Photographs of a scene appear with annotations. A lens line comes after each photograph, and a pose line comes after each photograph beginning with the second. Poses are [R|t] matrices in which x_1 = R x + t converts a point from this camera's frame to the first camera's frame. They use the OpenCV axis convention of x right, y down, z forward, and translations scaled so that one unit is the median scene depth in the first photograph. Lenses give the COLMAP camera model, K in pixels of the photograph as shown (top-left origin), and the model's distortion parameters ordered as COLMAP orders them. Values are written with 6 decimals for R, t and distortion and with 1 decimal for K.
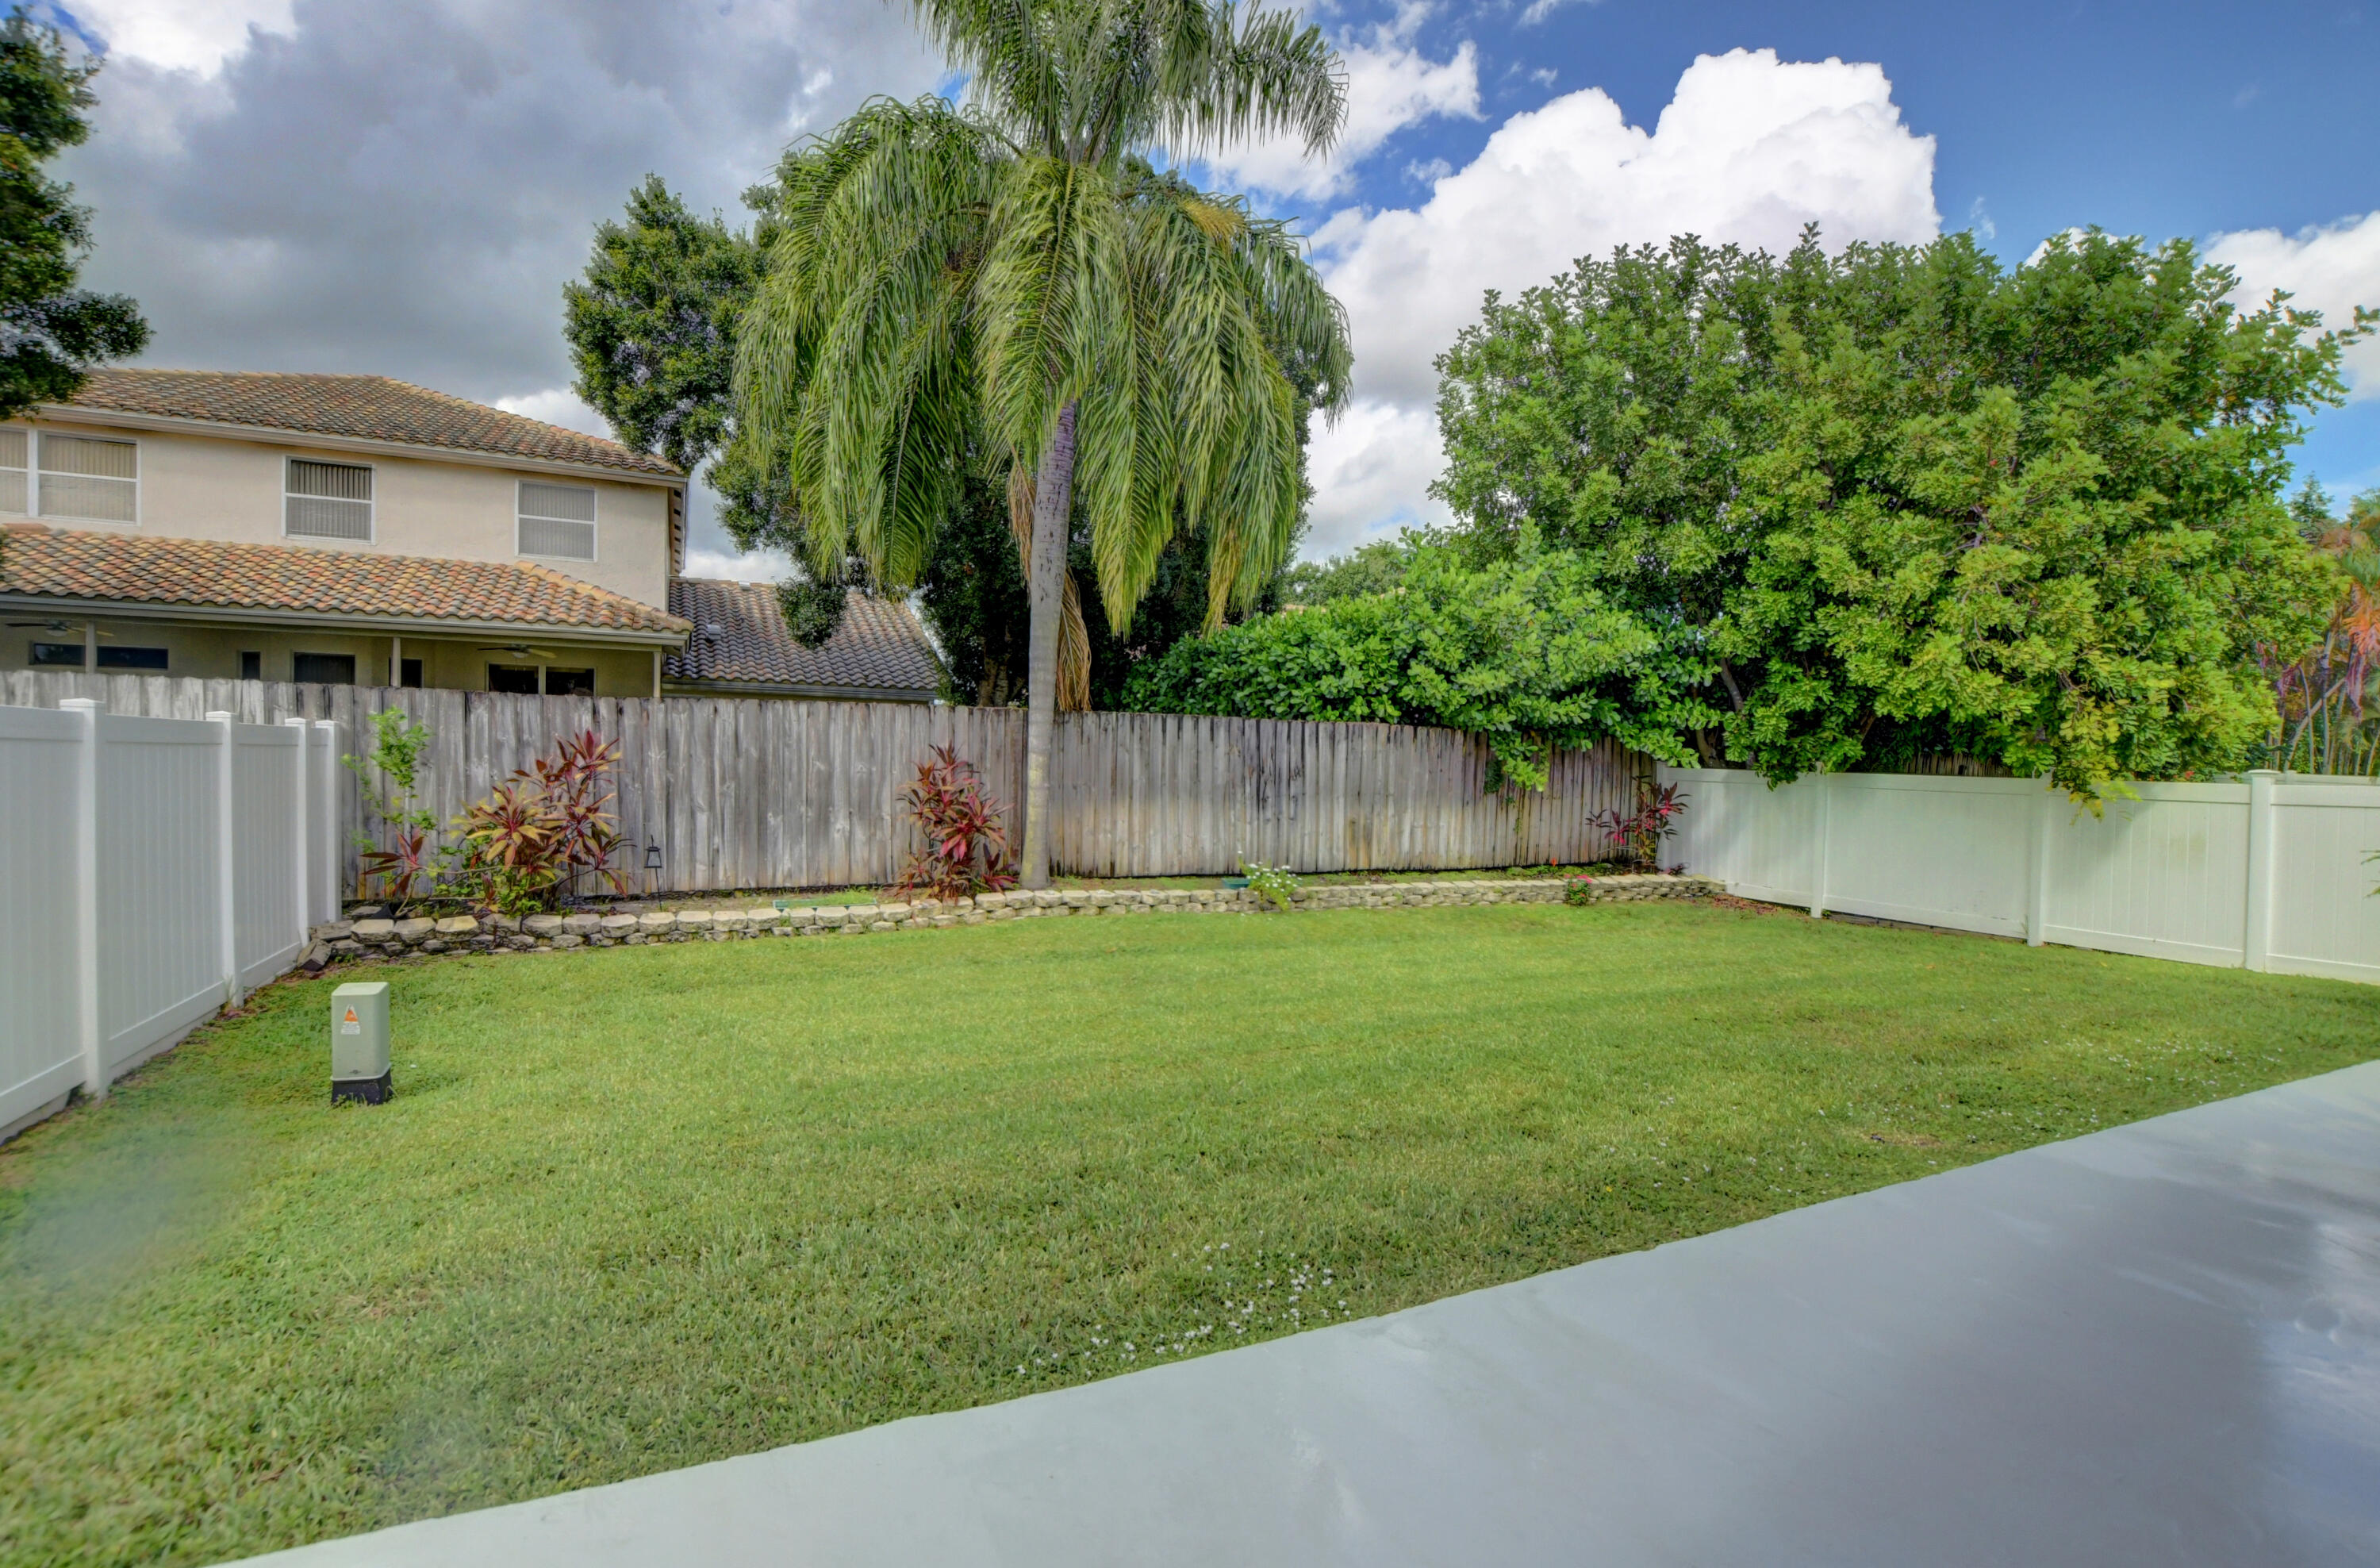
lens RADIAL K [[1079.2, 0, 1158.7], [0, 1079.2, 775.9], [0, 0, 1]] dist [-0.010657, 0.000193]
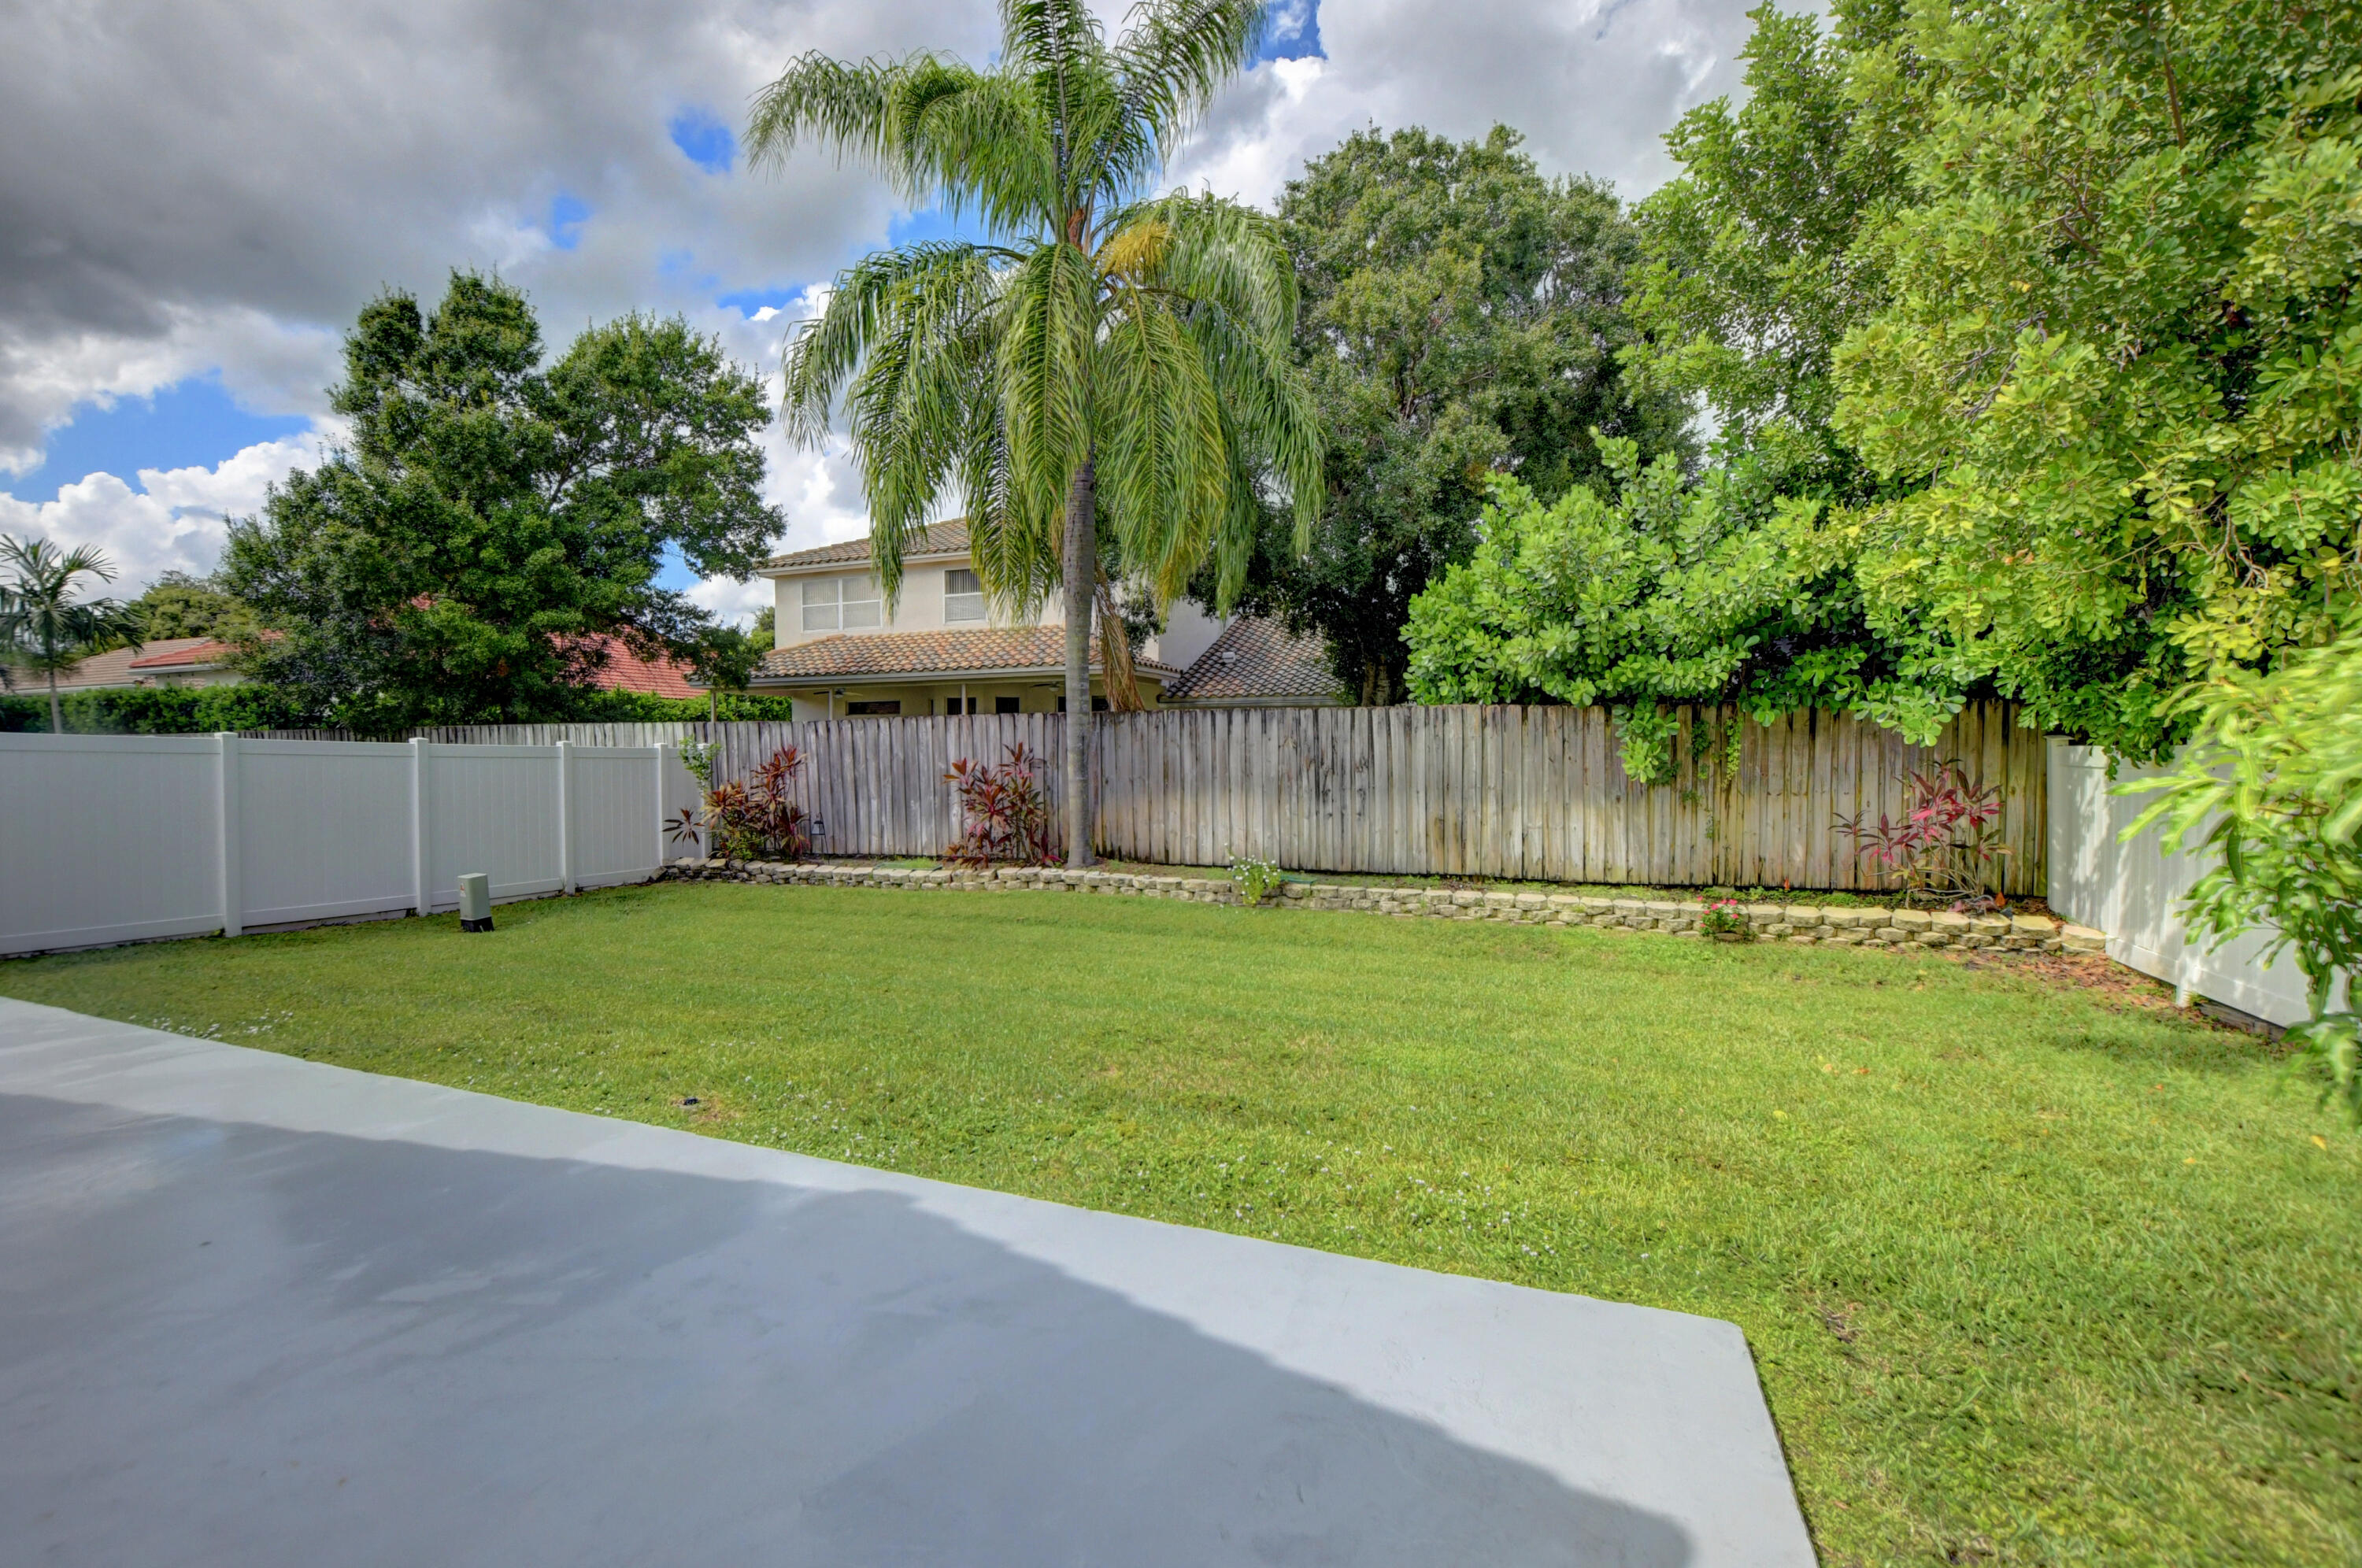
lens RADIAL K [[1053.0, 0, 1170.9], [0, 1053.0, 778.6], [0, 0, 1]] dist [-0.028129, 0.000151]
pose [[0.688493, -0.008057, -0.725198, 0.735195], [0.005887, 0.999967, -0.005521, 0.014778], [0.725219, -0.000469, 0.688518, 0.283875]]
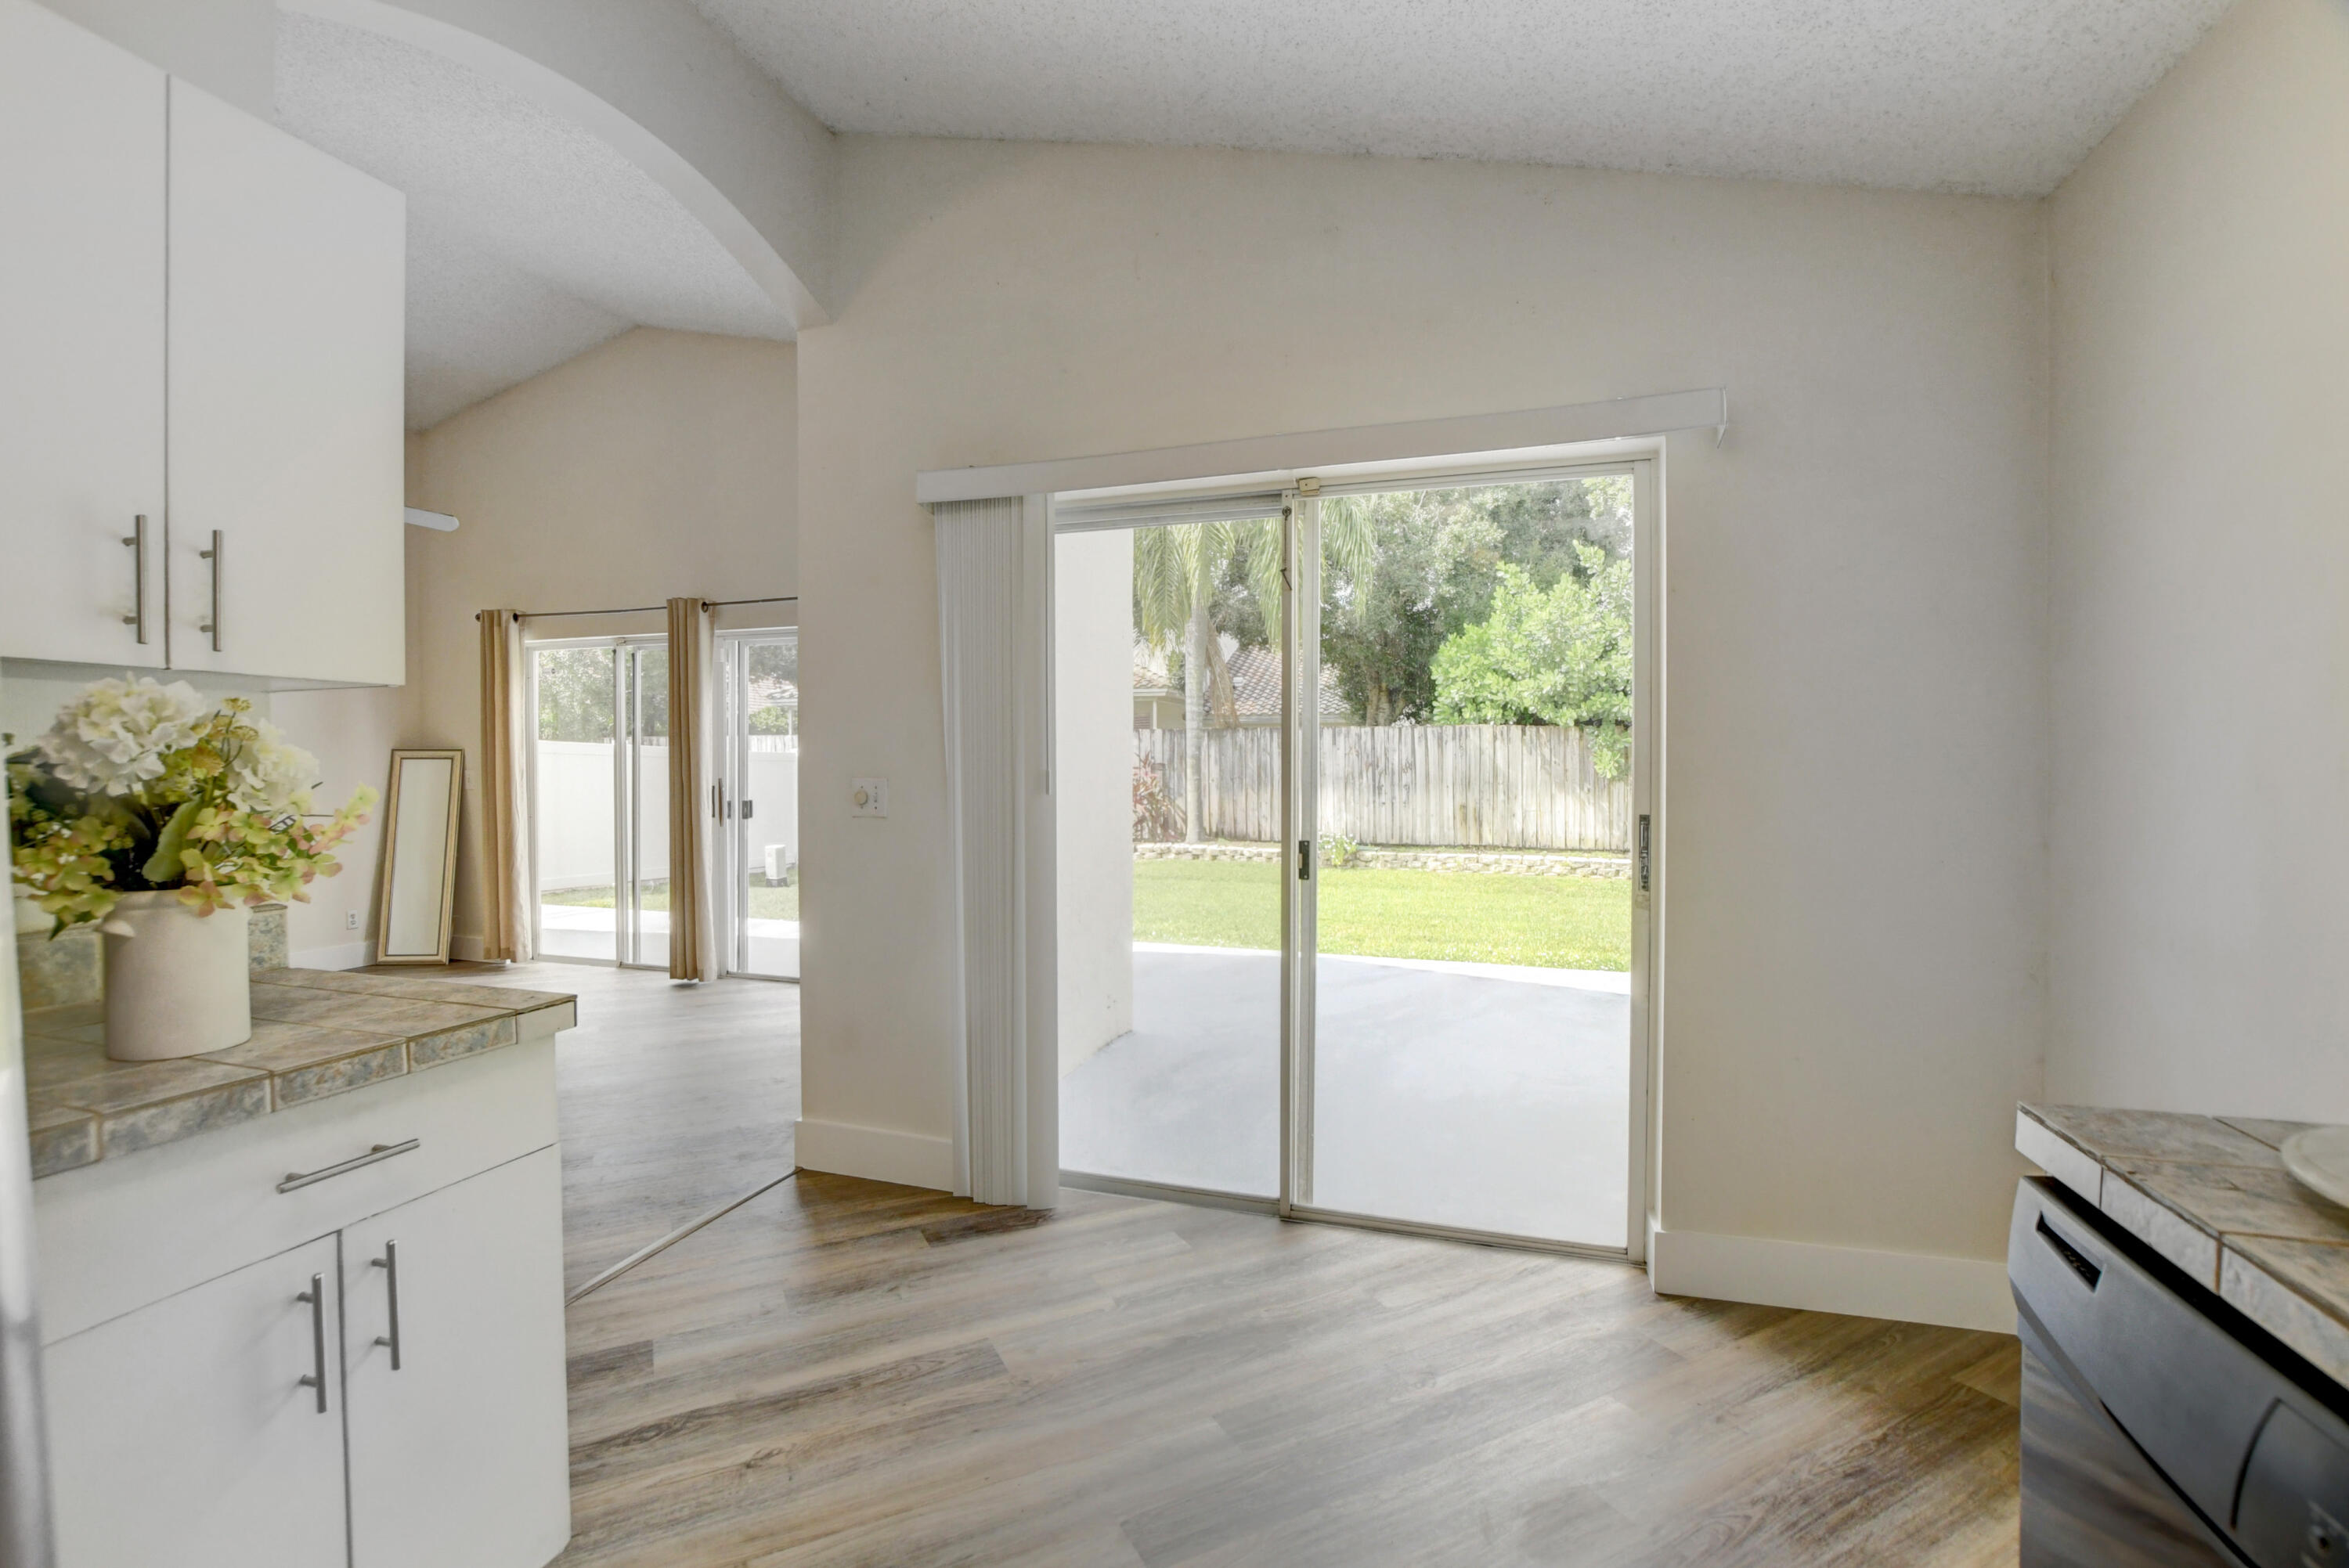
lens RADIAL K [[1023.7, 0, 1165.5], [0, 1023.7, 768.5], [0, 0, 1]] dist [-0.035496, -0.000074]
pose [[0.726991, -0.023613, -0.686240, 0.833018], [0.006066, 0.999590, -0.027969, 0.034227], [0.686620, 0.016170, 0.726837, -0.100426]]
